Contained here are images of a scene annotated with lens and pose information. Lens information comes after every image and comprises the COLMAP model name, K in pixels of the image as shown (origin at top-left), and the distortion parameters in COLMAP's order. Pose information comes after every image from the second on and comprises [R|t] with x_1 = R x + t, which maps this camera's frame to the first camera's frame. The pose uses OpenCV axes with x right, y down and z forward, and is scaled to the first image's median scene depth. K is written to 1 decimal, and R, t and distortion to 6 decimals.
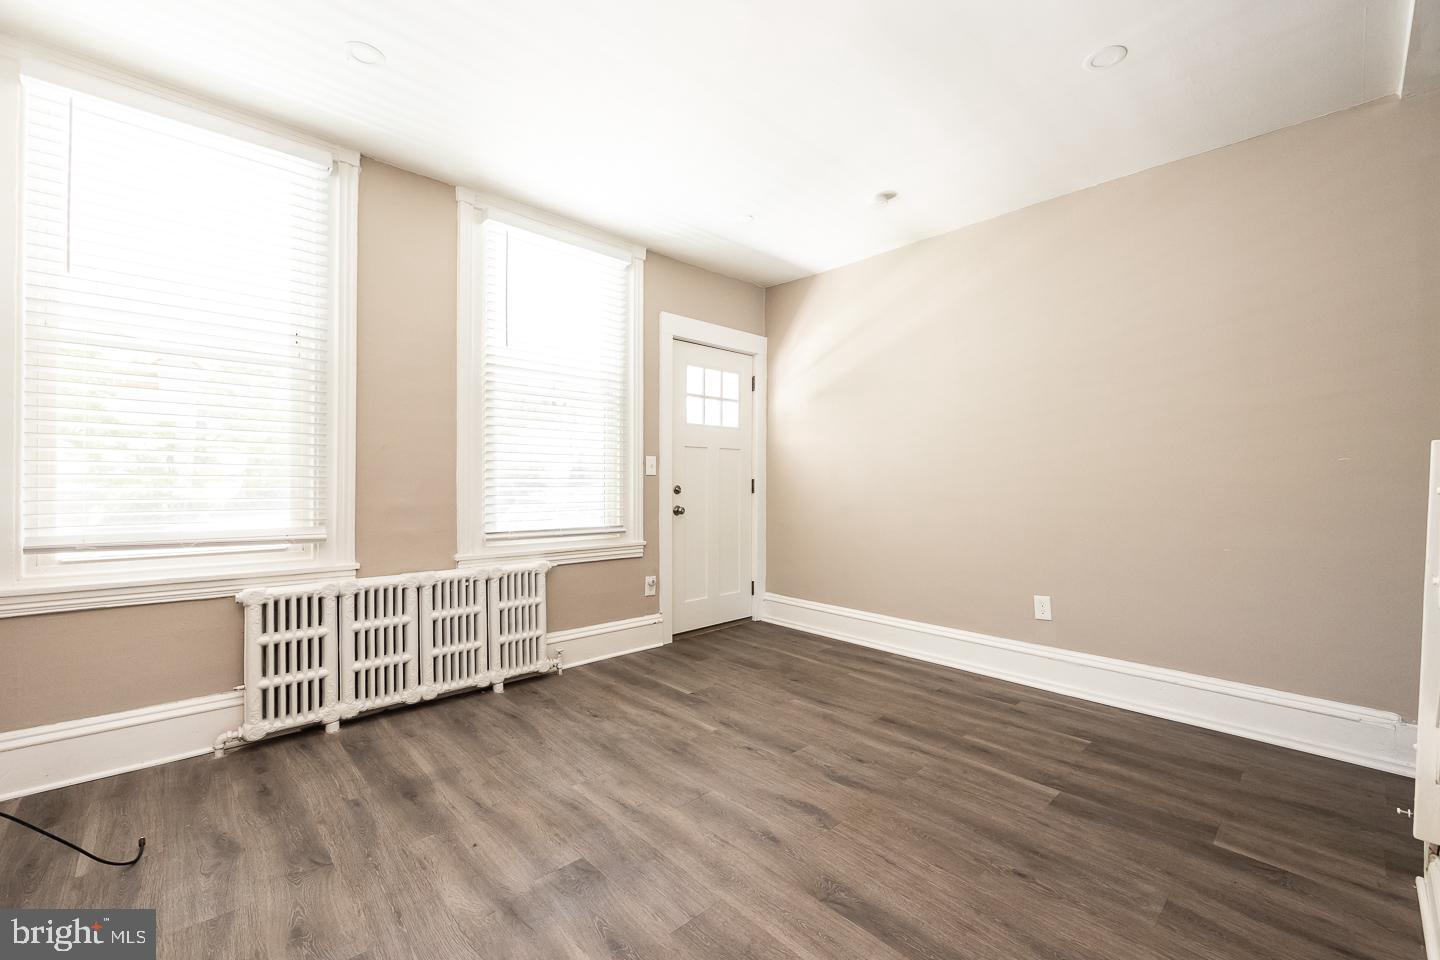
lens RADIAL K [[585.5, 0, 745.5], [0, 585.5, 486.4], [0, 0, 1]] dist [-0.004442, 0.001130]
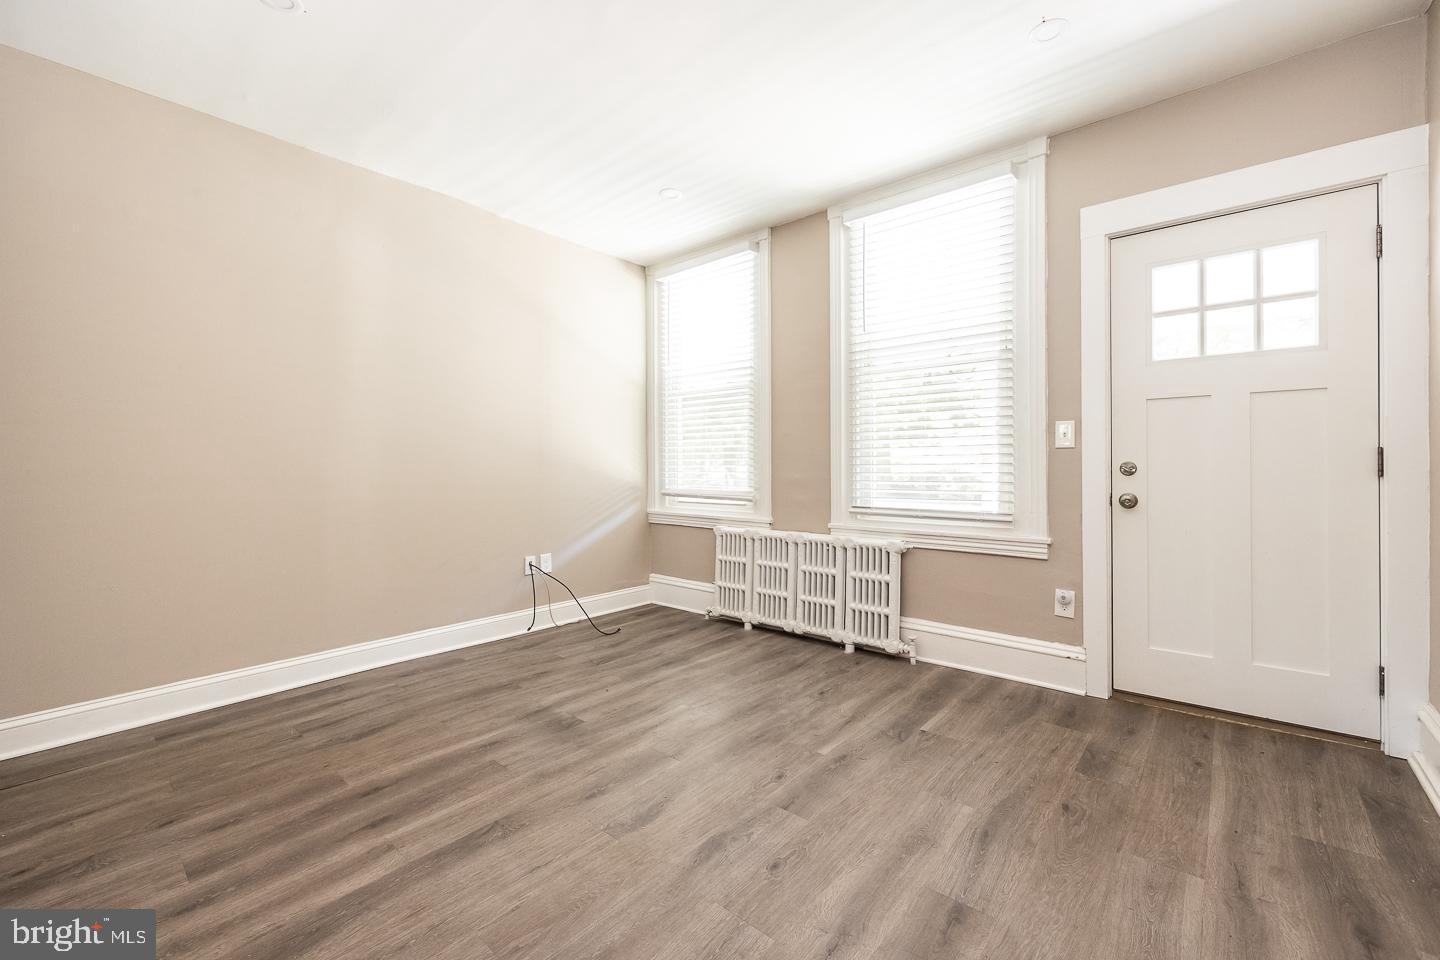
lens RADIAL K [[585.5, 0, 715.0], [0, 585.5, 470.3], [0, 0, 1]] dist [-0.004442, 0.001130]
pose [[0.092949, 0.004320, -0.995661, 0.640394], [-0.002905, 0.999988, 0.004067, 0.008284], [0.995667, 0.002515, 0.092961, 0.647703]]
